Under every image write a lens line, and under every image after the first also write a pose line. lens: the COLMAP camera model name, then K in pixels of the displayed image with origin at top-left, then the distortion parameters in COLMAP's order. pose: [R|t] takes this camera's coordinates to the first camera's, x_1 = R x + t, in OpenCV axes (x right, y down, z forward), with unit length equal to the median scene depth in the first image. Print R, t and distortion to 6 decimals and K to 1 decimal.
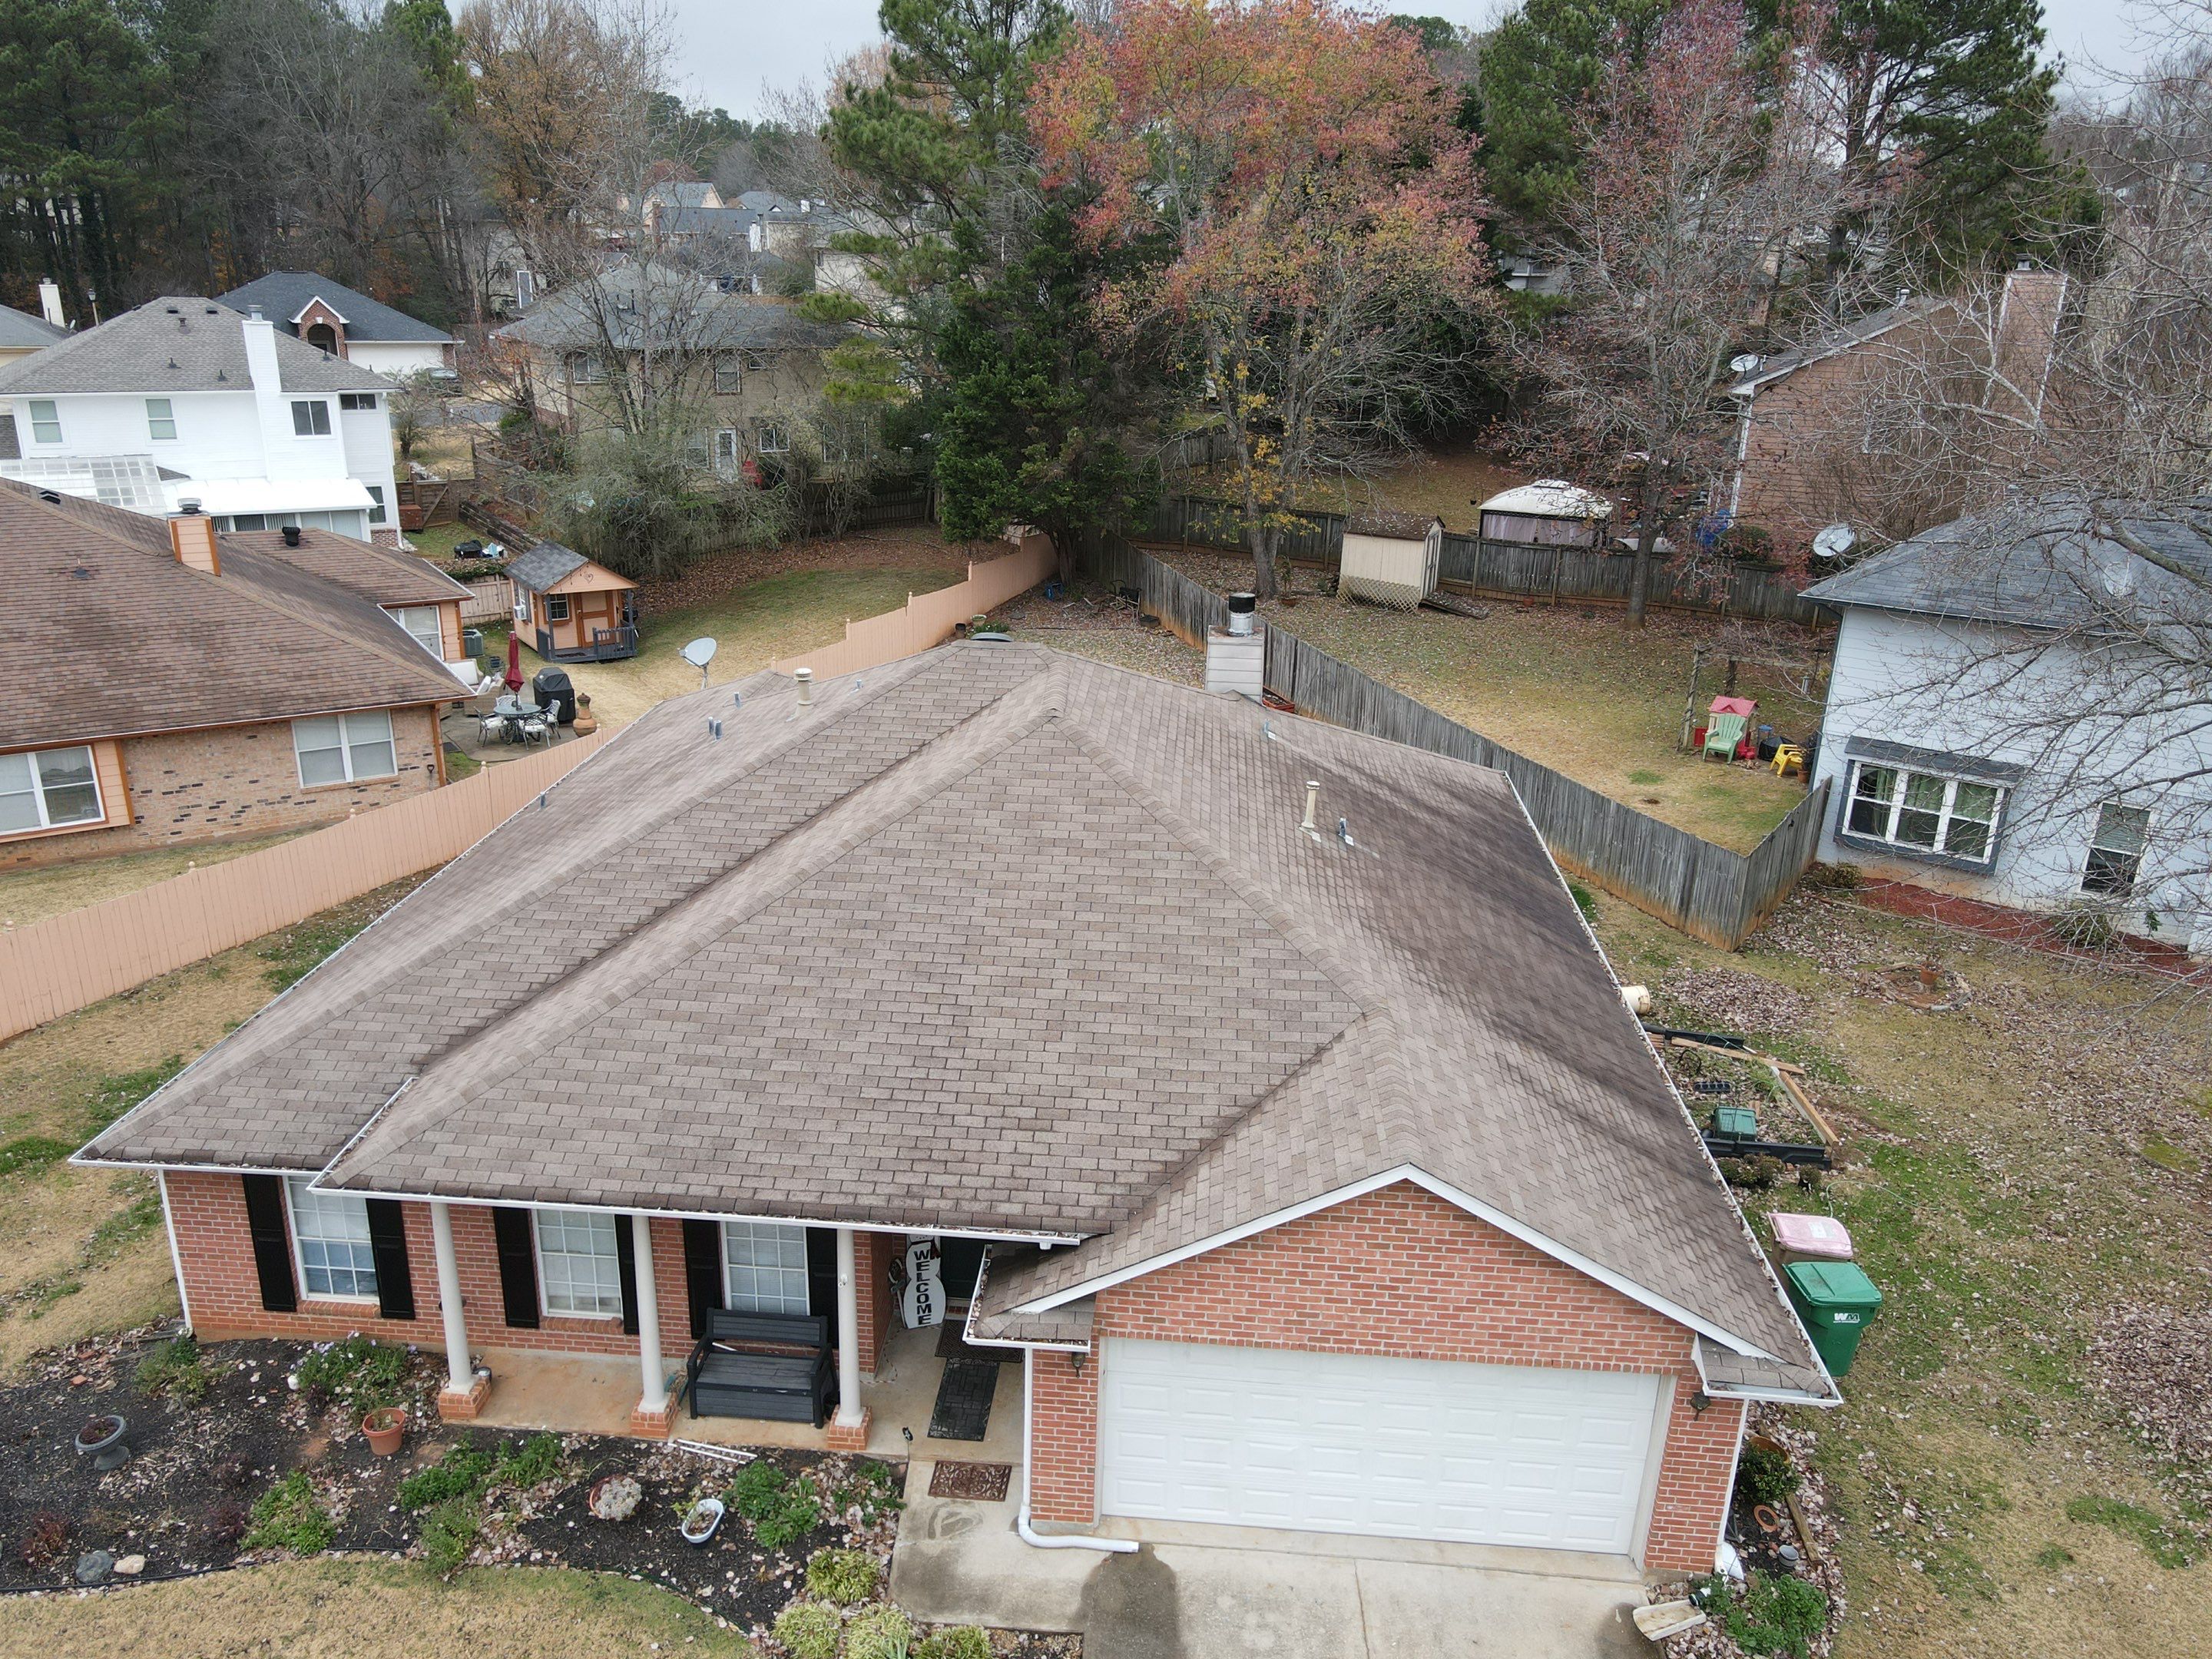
lens RADIAL K [[1625.7, 0, 1093.0], [0, 1625.7, 837.4], [0, 0, 1]] dist [0.001620, 0.028140]
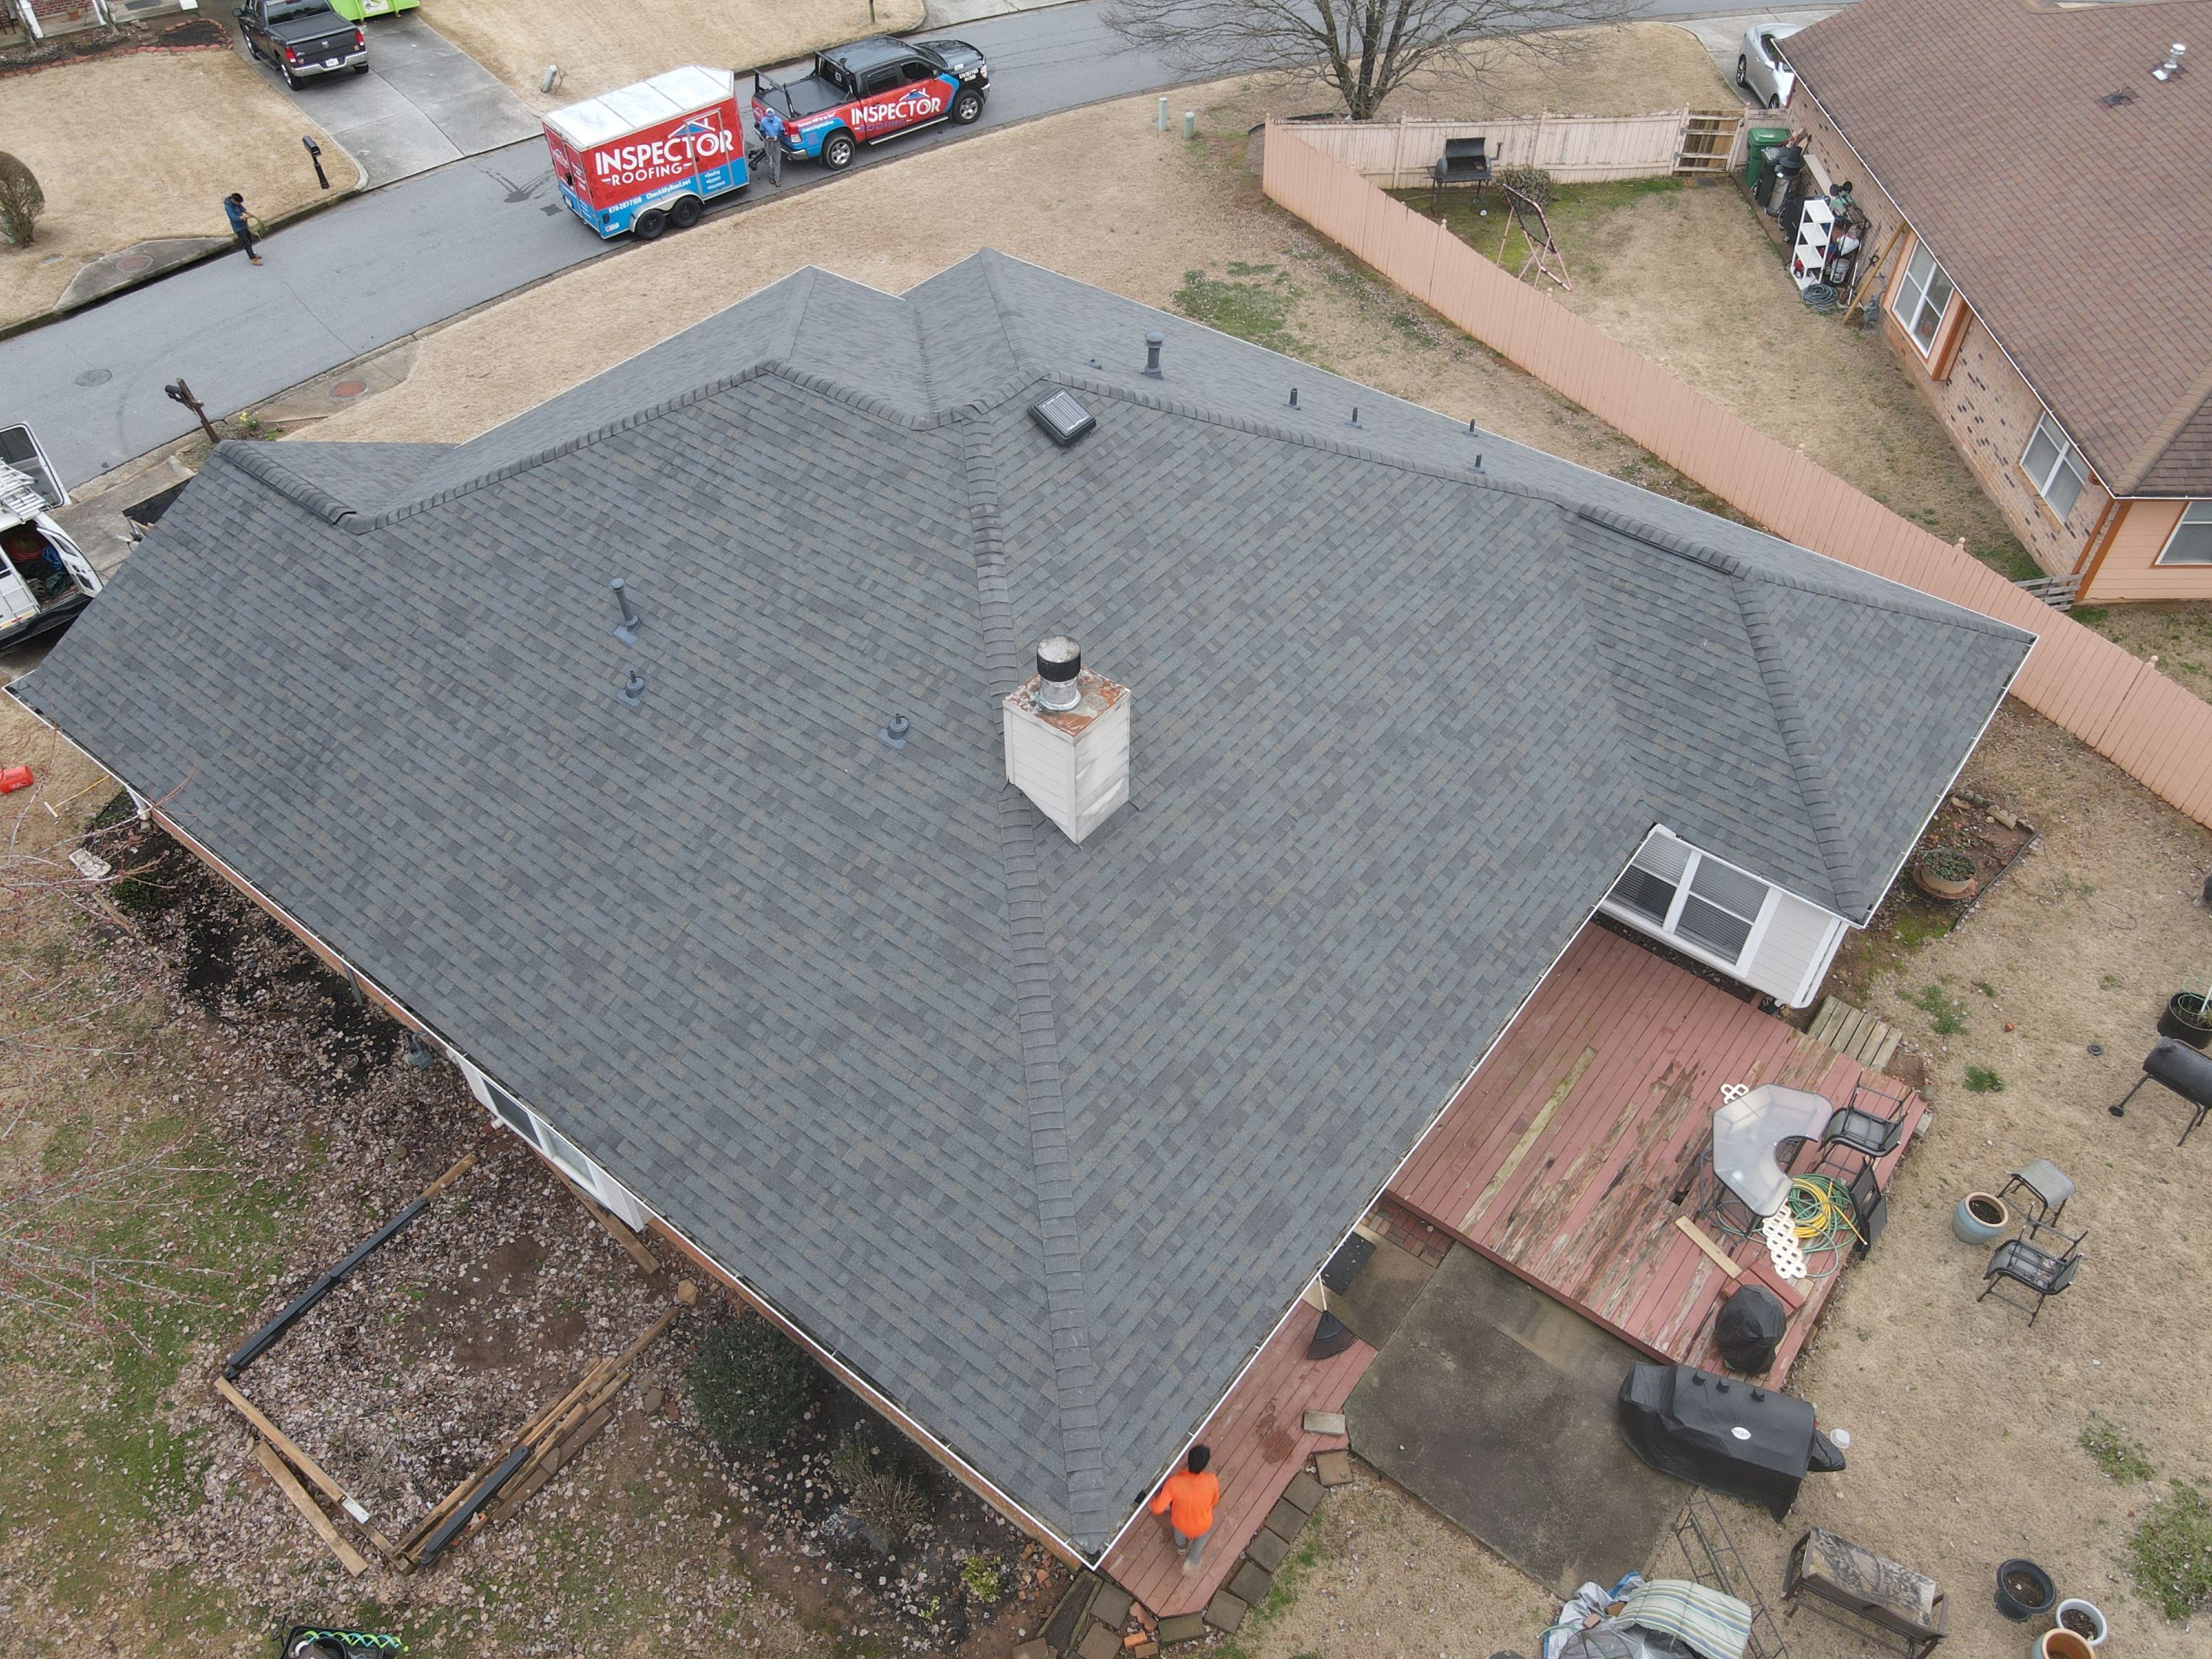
lens RADIAL K [[1625.1, 0, 1103.6], [0, 1625.1, 812.3], [0, 0, 1]] dist [0.008994, 0.009269]
pose [[-0.550634, 0.577263, -0.602967, 0.675530], [-0.286384, 0.547854, 0.786028, -0.834248], [0.784083, 0.605494, -0.136348, 1.600530]]
